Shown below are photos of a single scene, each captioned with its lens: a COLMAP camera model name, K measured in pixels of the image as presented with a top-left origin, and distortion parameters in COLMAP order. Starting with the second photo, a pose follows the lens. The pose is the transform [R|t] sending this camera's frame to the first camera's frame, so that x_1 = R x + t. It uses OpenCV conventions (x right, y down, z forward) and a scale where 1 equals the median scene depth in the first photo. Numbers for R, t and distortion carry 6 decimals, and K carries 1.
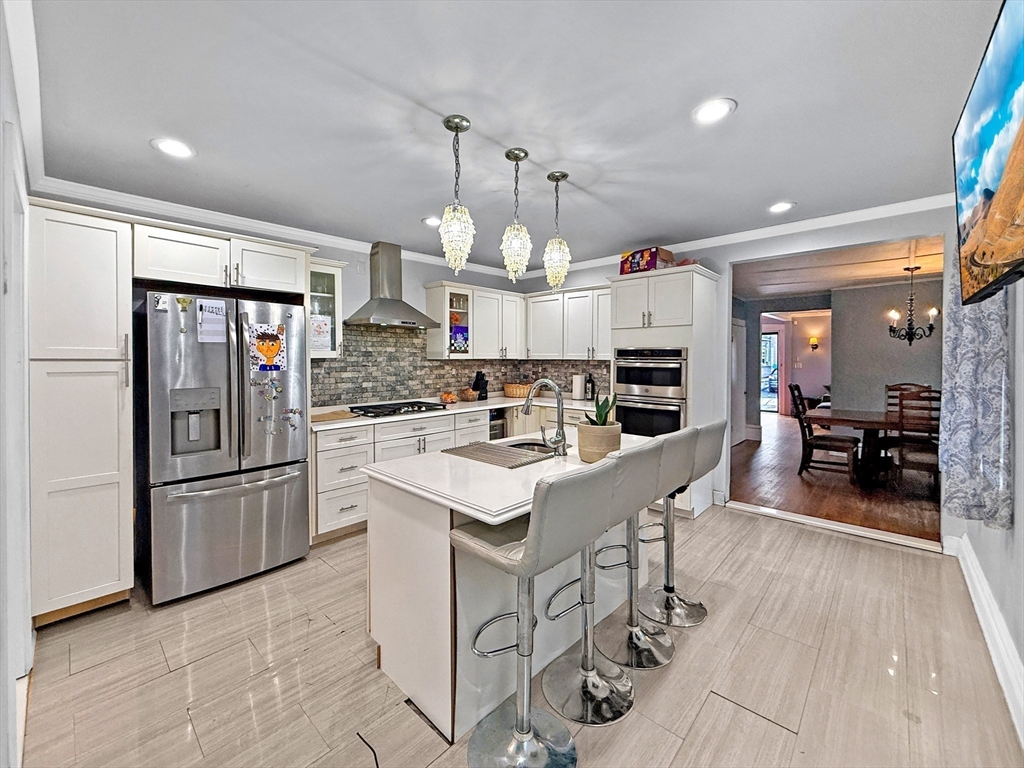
lens RADIAL K [[414.2, 0, 487.4], [0, 414.2, 364.8], [0, 0, 1]] dist [-0.000129, -0.000016]
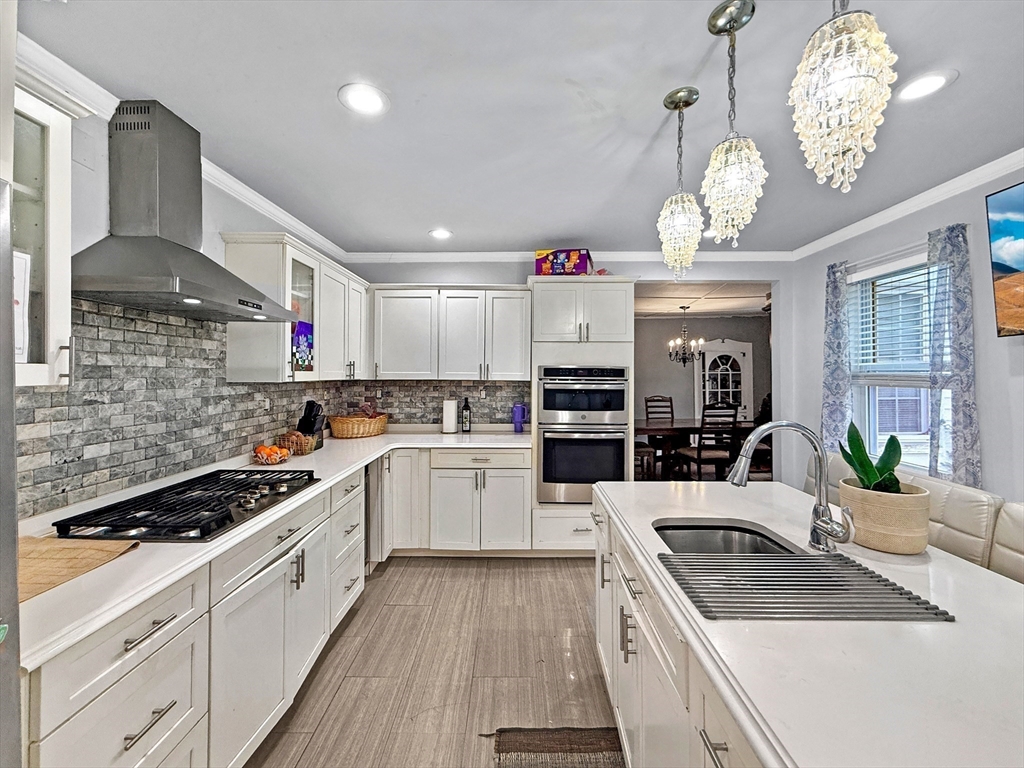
lens RADIAL K [[421.9, 0, 509.4], [0, 421.9, 372.1], [0, 0, 1]] dist [-0.001406, -0.000223]
pose [[0.717471, 0.003145, 0.696582, -0.287111], [0.011340, 0.999805, -0.016194, -0.015343], [-0.696496, 0.019518, 0.717295, 0.442077]]
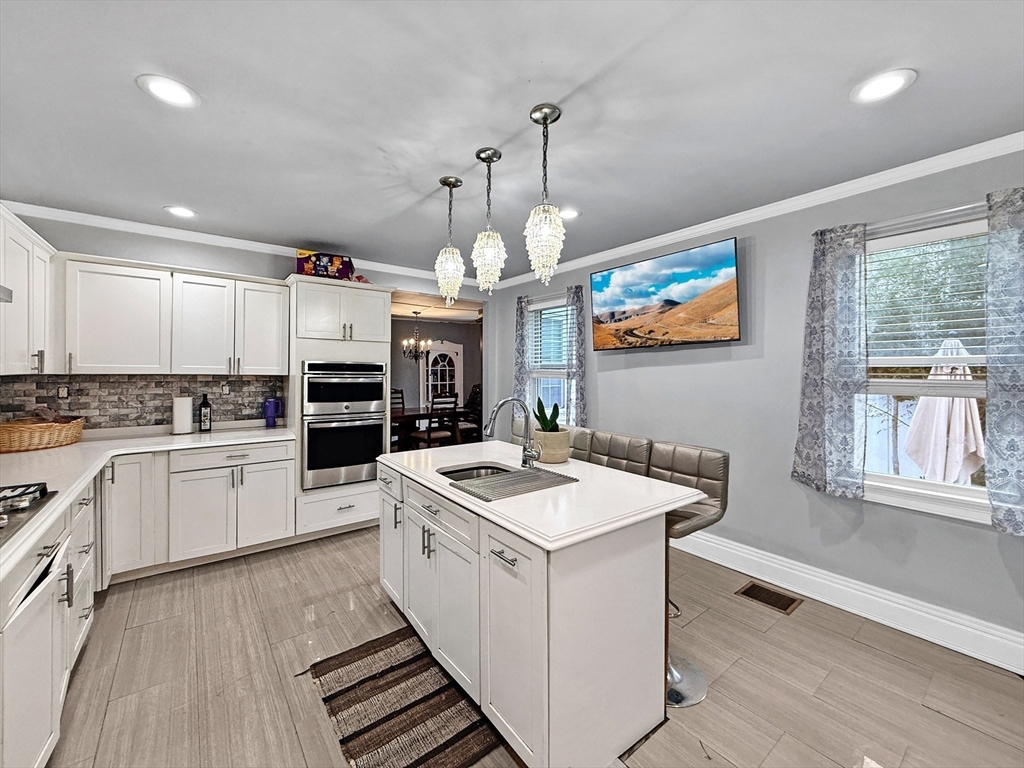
lens RADIAL K [[421.9, 0, 509.4], [0, 421.9, 372.1], [0, 0, 1]] dist [-0.001406, -0.000223]
pose [[0.138912, -0.004289, 0.990295, -0.461697], [0.008705, 0.999957, 0.003109, -0.016148], [-0.990266, 0.008189, 0.138943, 0.450973]]
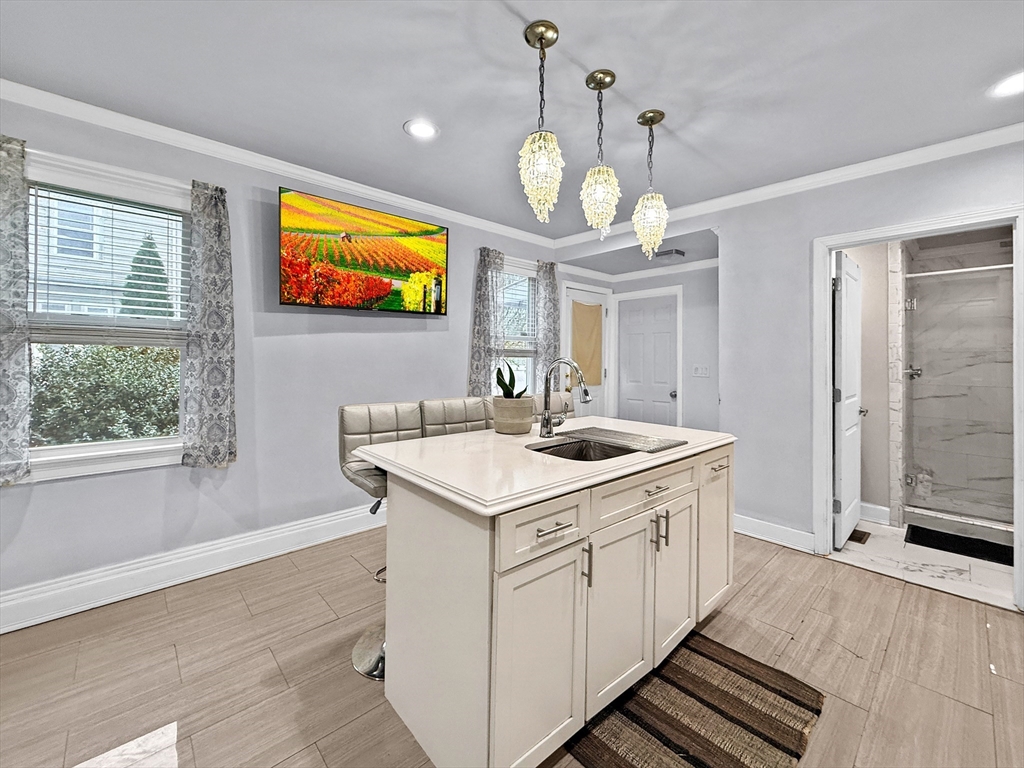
lens RADIAL K [[417.0, 0, 514.1], [0, 417.0, 353.9], [0, 0, 1]] dist [-0.000680, -0.000108]
pose [[-0.998877, -0.006557, 0.046921, 0.094594], [-0.006733, 0.999971, -0.003589, 0.014861], [-0.046896, -0.003901, -0.998892, 0.983116]]
